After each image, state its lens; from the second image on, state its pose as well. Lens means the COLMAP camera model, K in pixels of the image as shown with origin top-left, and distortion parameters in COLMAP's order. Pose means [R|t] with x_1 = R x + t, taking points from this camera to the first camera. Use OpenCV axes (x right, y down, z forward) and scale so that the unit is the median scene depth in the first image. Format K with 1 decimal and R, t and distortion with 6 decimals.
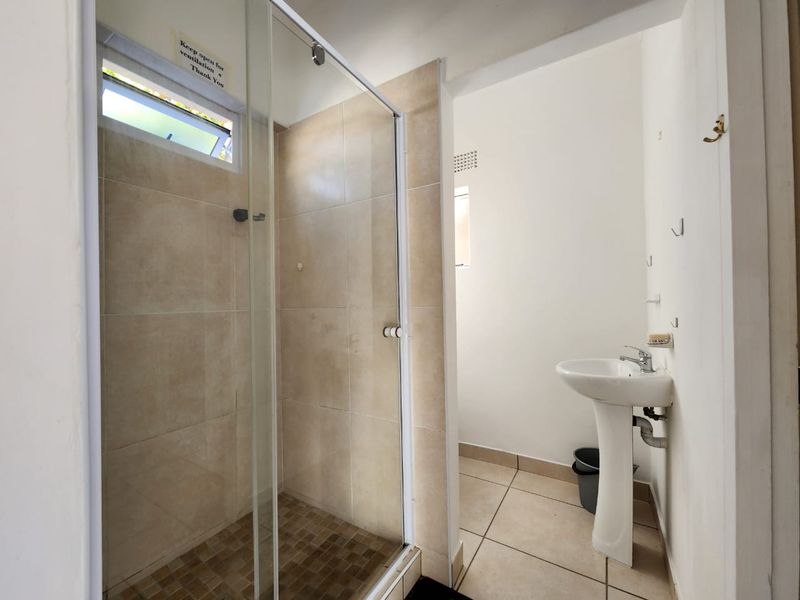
lens RADIAL K [[323.9, 0, 400.0], [0, 323.9, 300.0], [0, 0, 1]] dist [-0.000164, -0.000425]
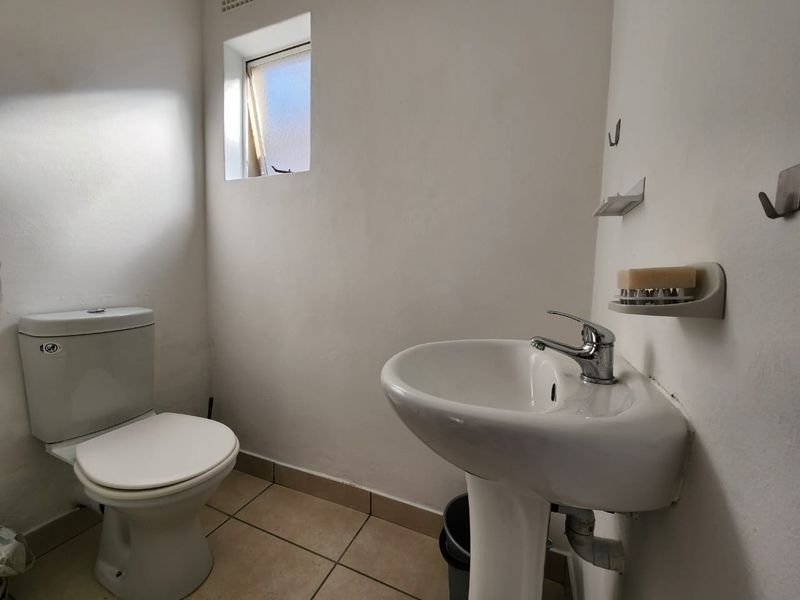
lens RADIAL K [[323.9, 0, 400.0], [0, 323.9, 300.0], [0, 0, 1]] dist [-0.000164, -0.000425]
pose [[0.985593, 0.025921, 0.167137, 0.474410], [-0.042929, 0.994164, 0.098966, 0.102560], [-0.163596, -0.104715, 0.980954, 0.680940]]
